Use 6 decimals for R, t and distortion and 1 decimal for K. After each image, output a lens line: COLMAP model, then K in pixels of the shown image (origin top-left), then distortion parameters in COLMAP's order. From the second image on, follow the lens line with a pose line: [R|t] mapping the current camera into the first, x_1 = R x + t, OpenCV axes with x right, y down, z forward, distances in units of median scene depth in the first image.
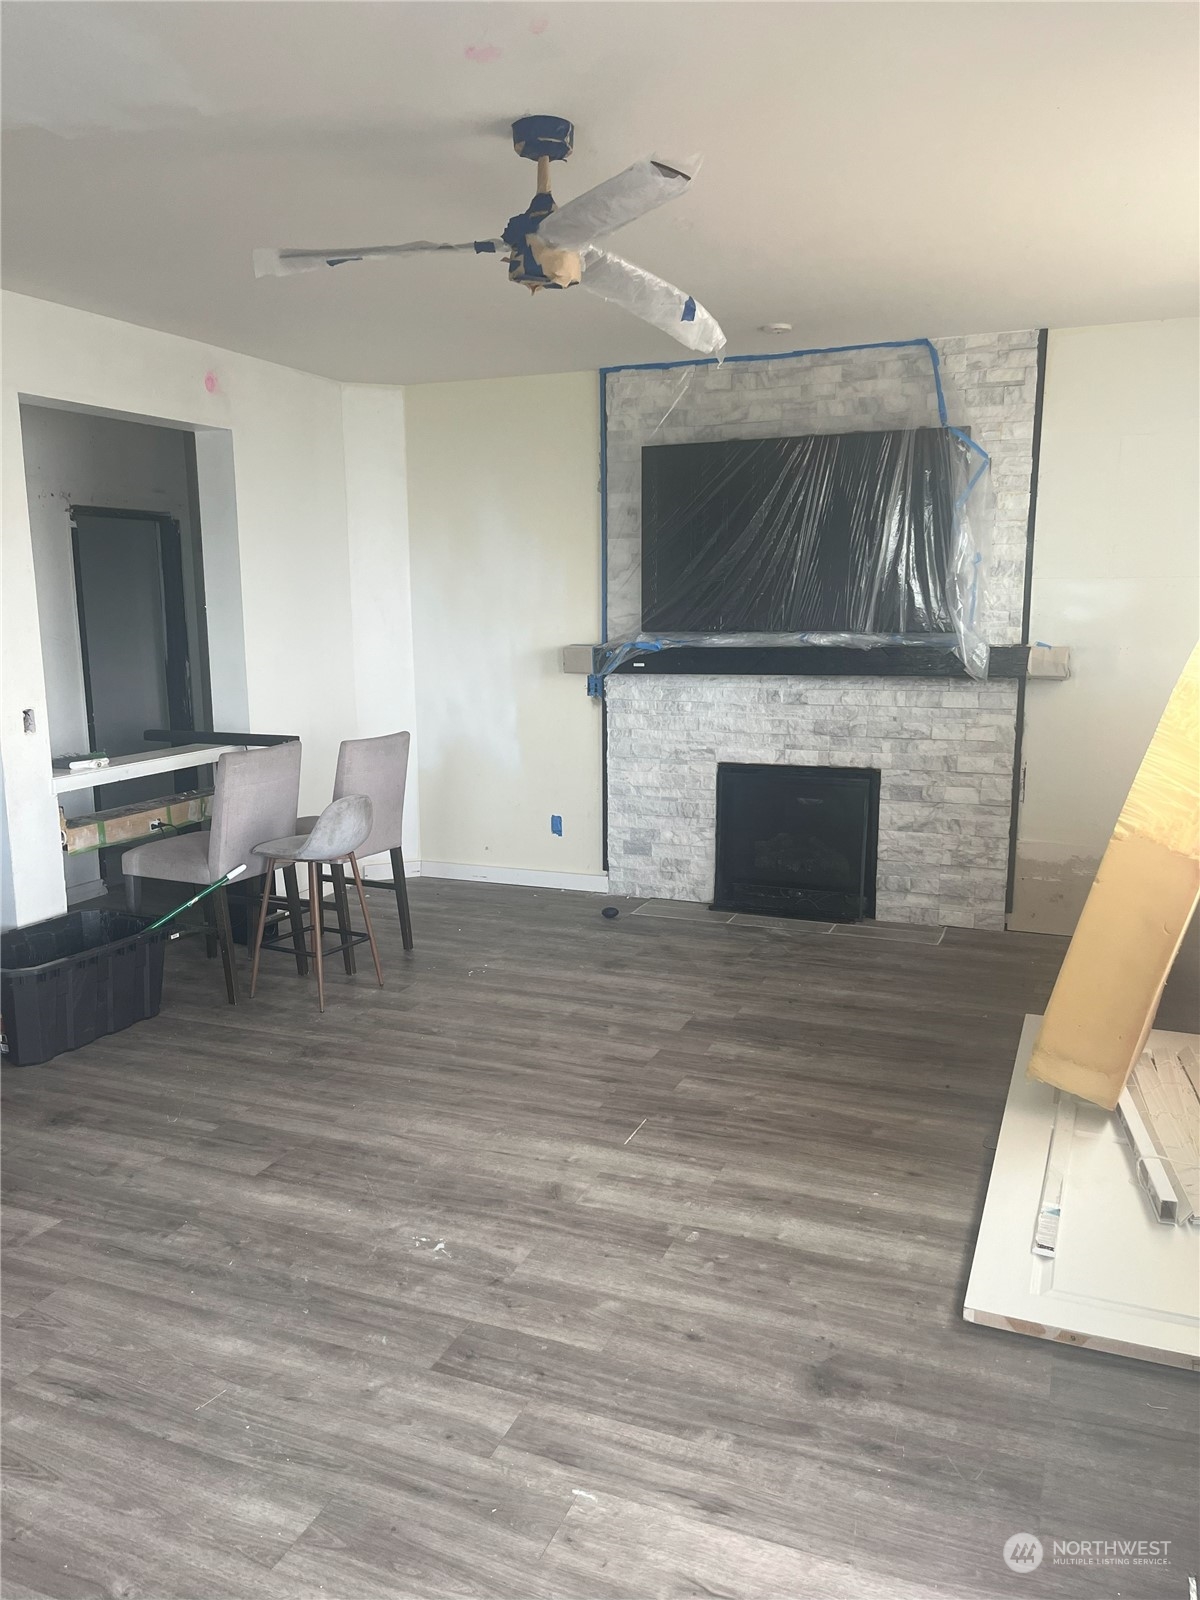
lens RADIAL K [[1225.8, 0, 598.7], [0, 1225.8, 804.3], [0, 0, 1]] dist [0.058455, -0.087595]
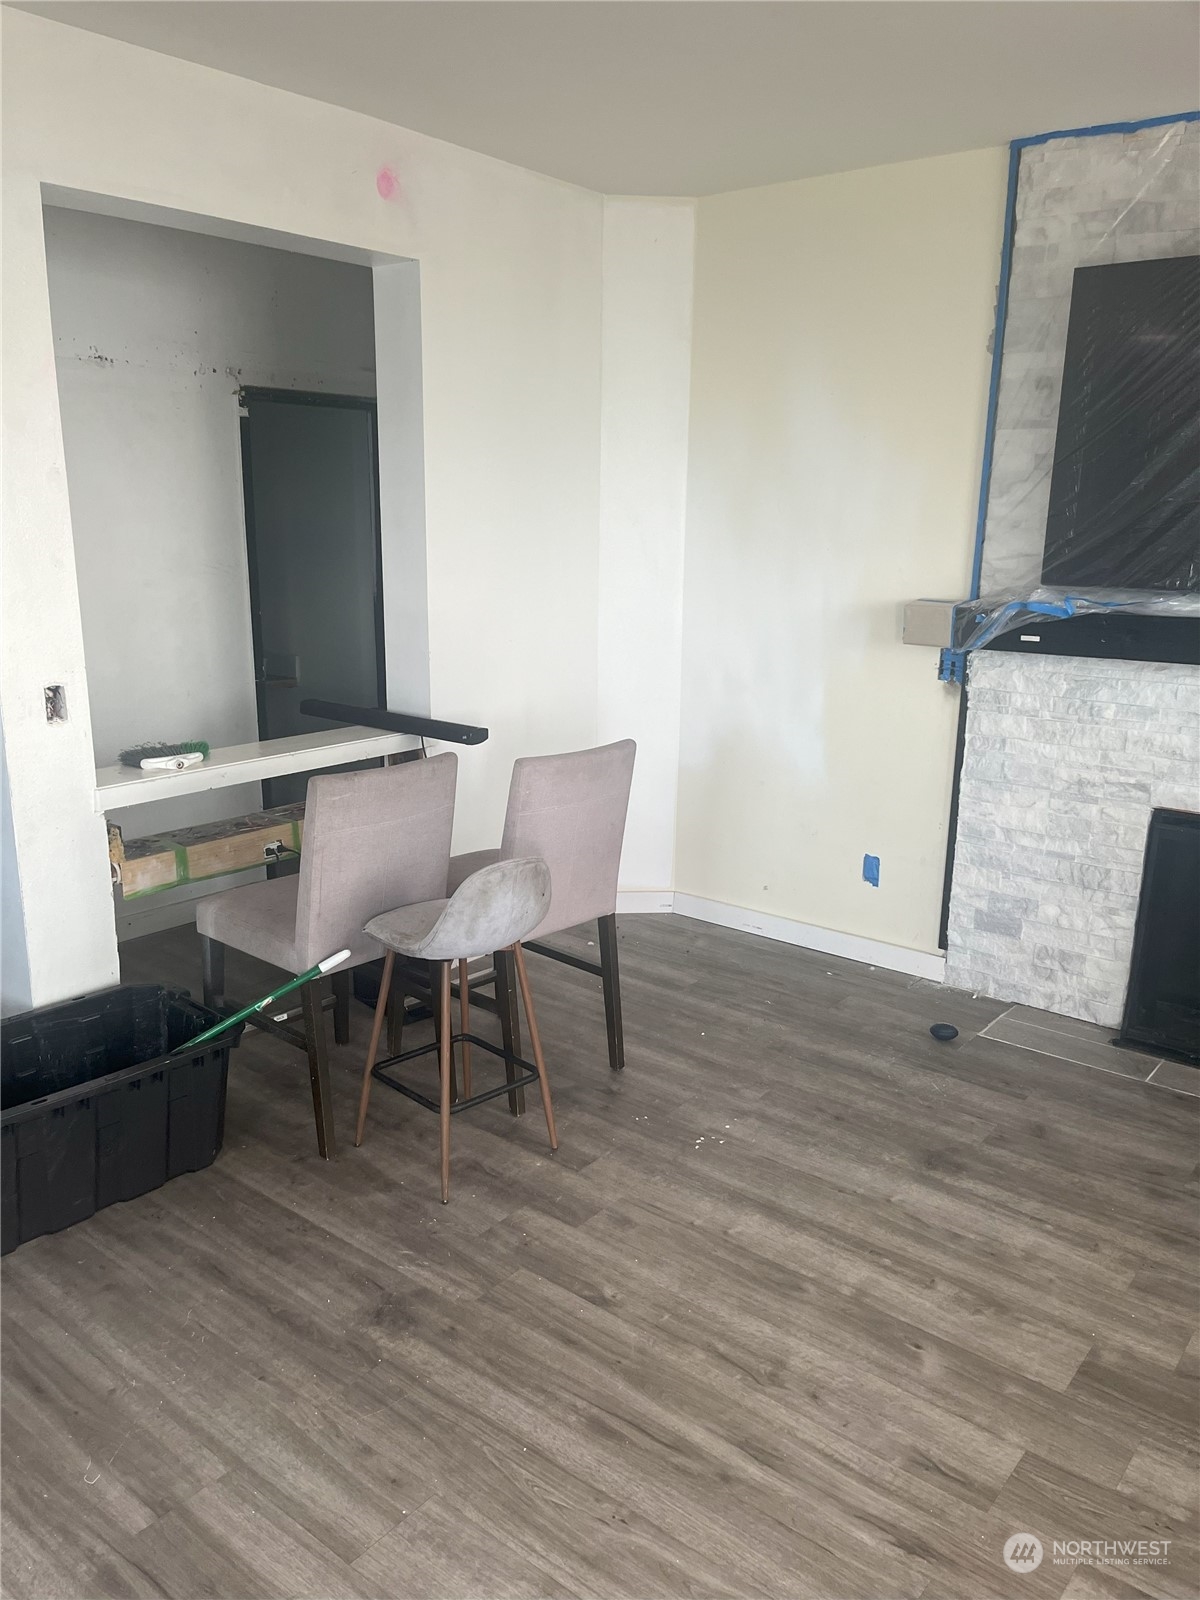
lens RADIAL K [[1225.8, 0, 570.8], [0, 1225.8, 819.3], [0, 0, 1]] dist [0.058455, -0.087595]
pose [[0.955928, 0.088797, -0.279852, -0.006984], [-0.066909, 0.993973, 0.086835, -0.070195], [0.285876, -0.064283, 0.956108, 0.382523]]
